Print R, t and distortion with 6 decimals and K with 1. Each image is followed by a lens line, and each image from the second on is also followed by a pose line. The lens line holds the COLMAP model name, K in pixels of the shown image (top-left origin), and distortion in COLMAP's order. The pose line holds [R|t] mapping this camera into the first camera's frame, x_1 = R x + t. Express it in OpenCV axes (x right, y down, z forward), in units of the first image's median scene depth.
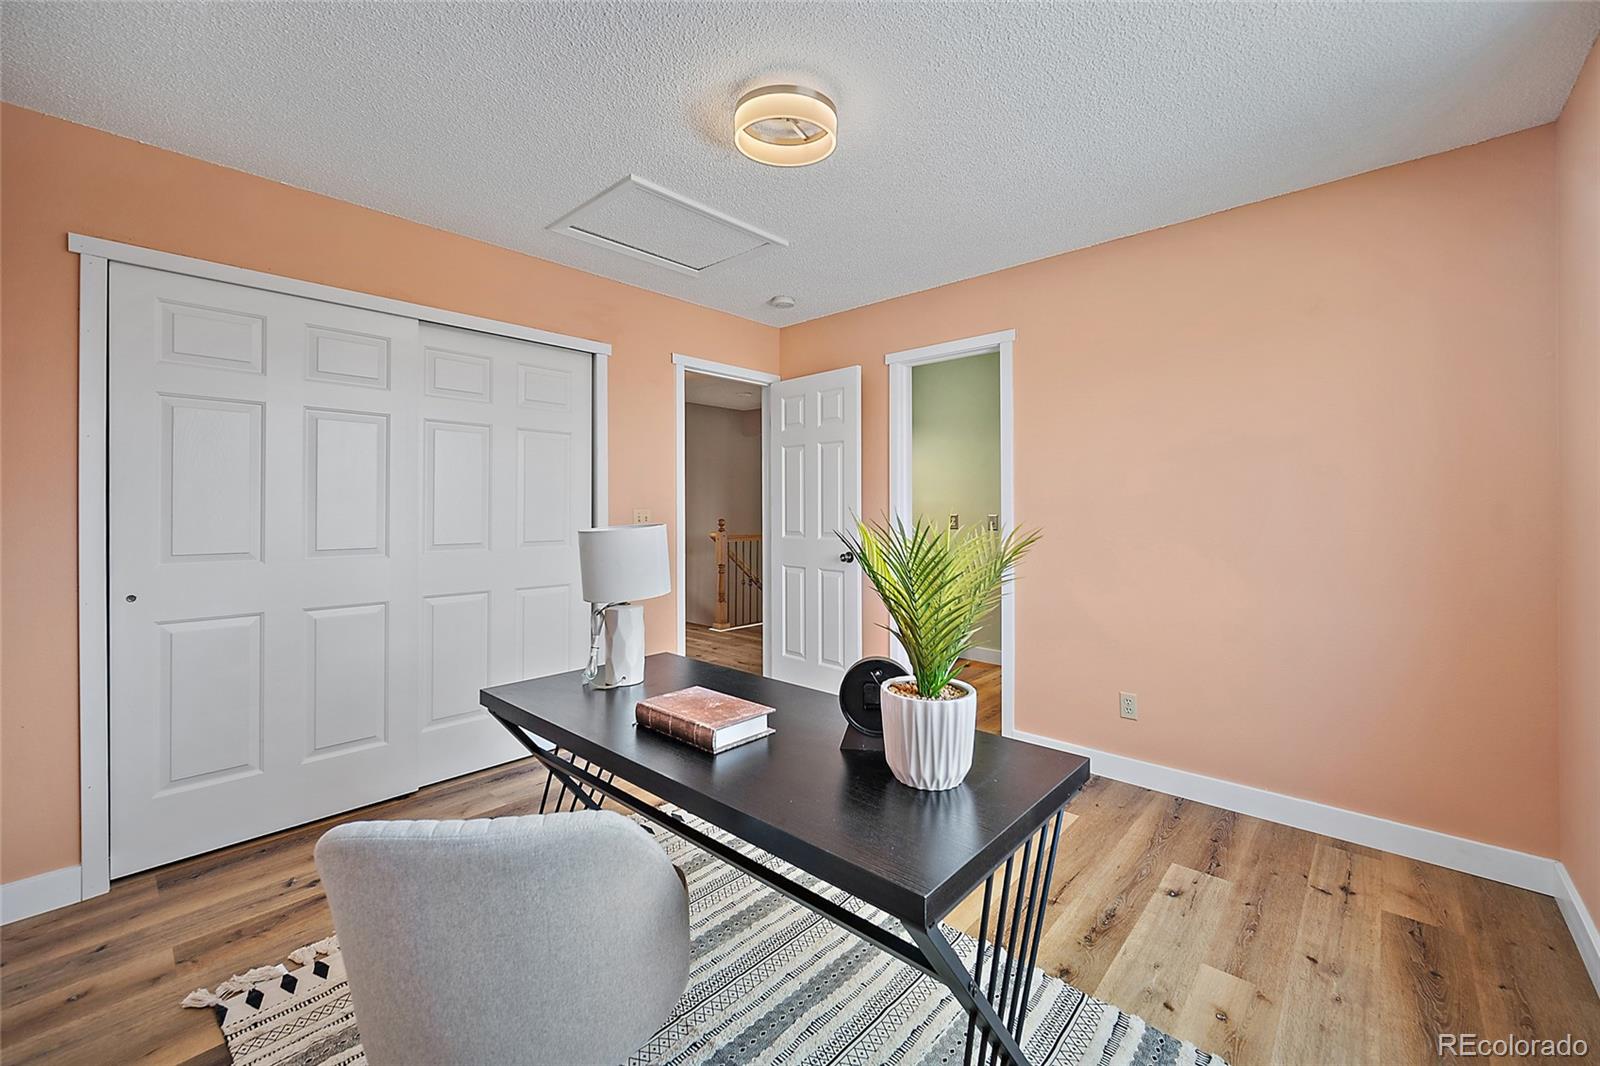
lens RADIAL K [[646.7, 0, 796.5], [0, 646.7, 502.6], [0, 0, 1]] dist [0.000309, -0.000047]
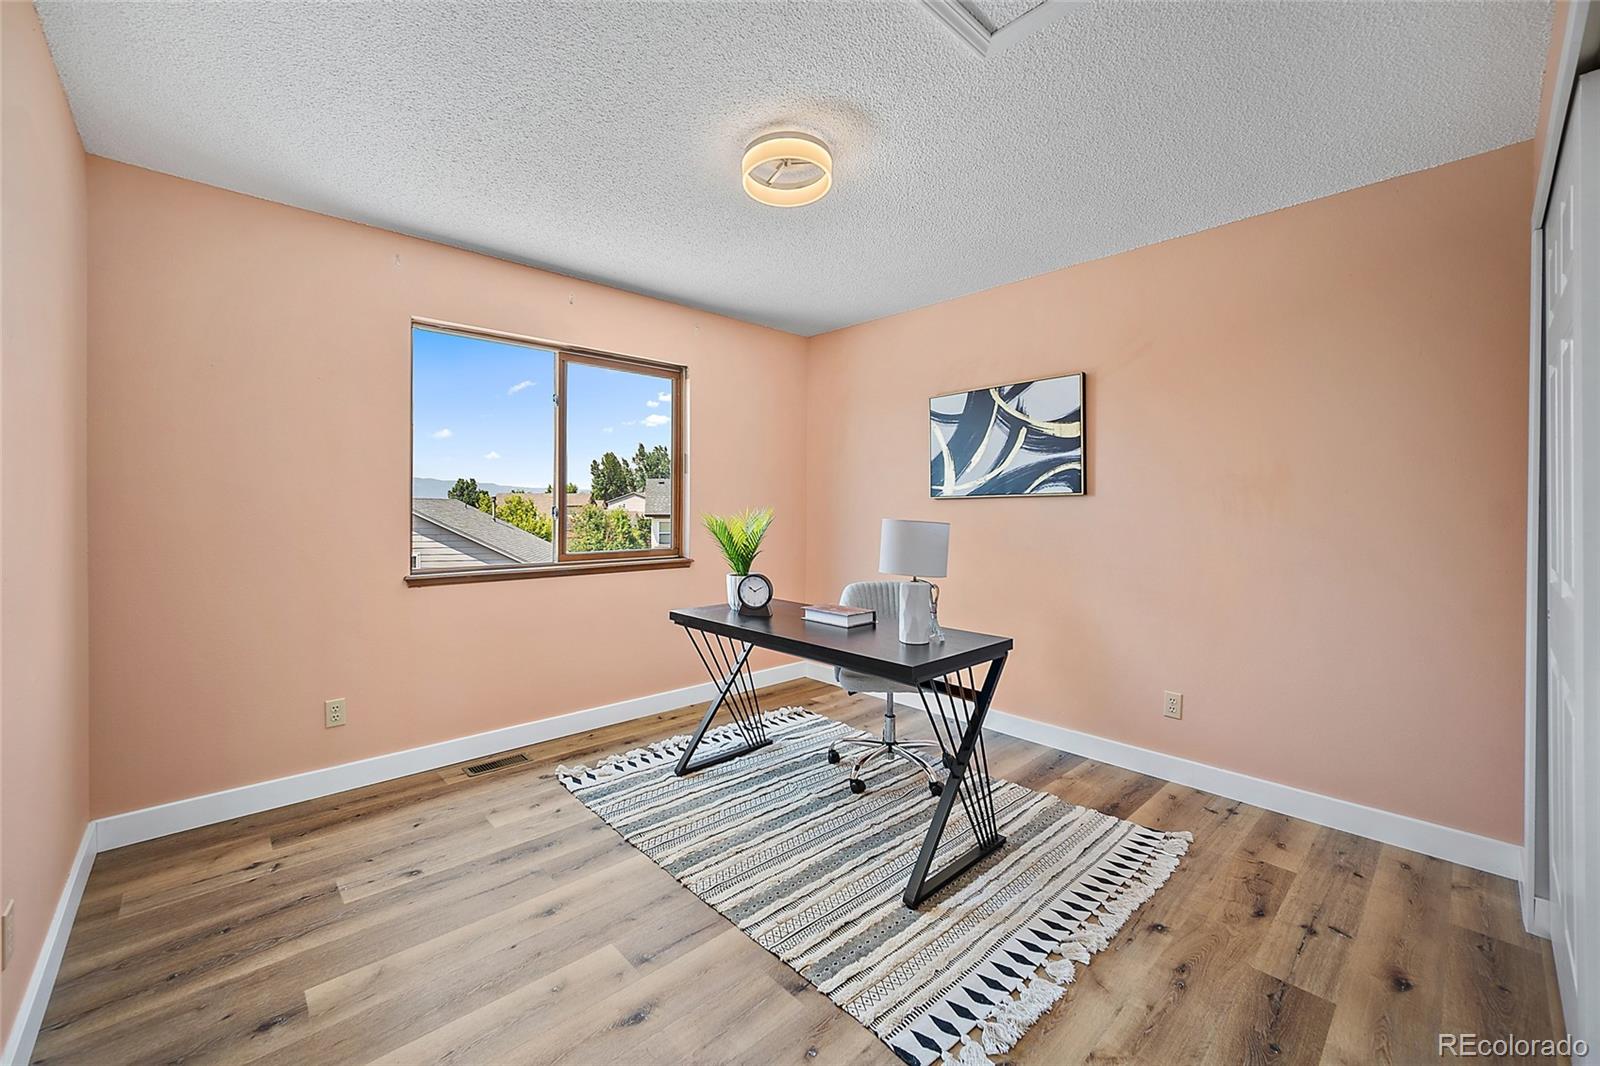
lens RADIAL K [[646.7, 0, 796.5], [0, 646.7, 502.6], [0, 0, 1]] dist [0.000309, -0.000047]
pose [[-0.995972, -0.000459, 0.089661, -0.132090], [-0.000827, 0.999991, -0.004071, 0.006066], [-0.089659, -0.004129, -0.995964, 1.987472]]
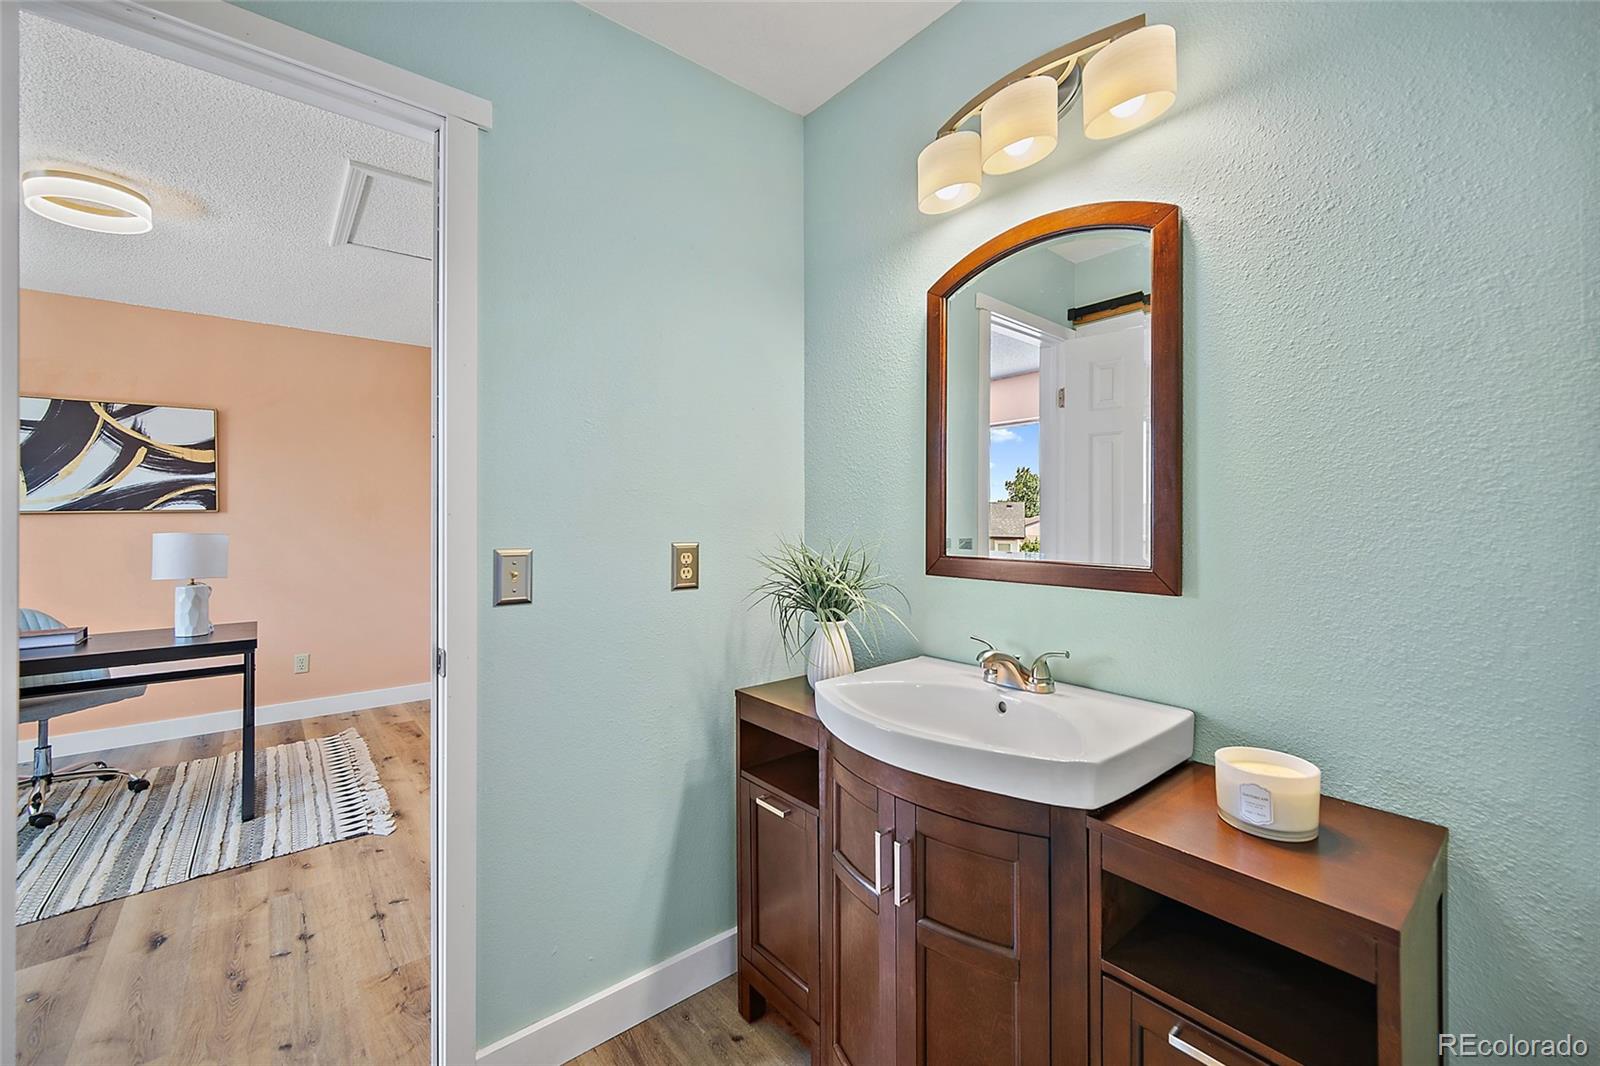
lens RADIAL K [[644.2, 0, 793.7], [0, 644.2, 521.1], [0, 0, 1]] dist [-0.001442, -0.000236]
pose [[-0.155677, 0.006108, -0.987789, 0.867212], [0.003843, 0.999977, 0.005578, 0.002953], [0.987801, -0.002928, -0.155697, 2.286003]]
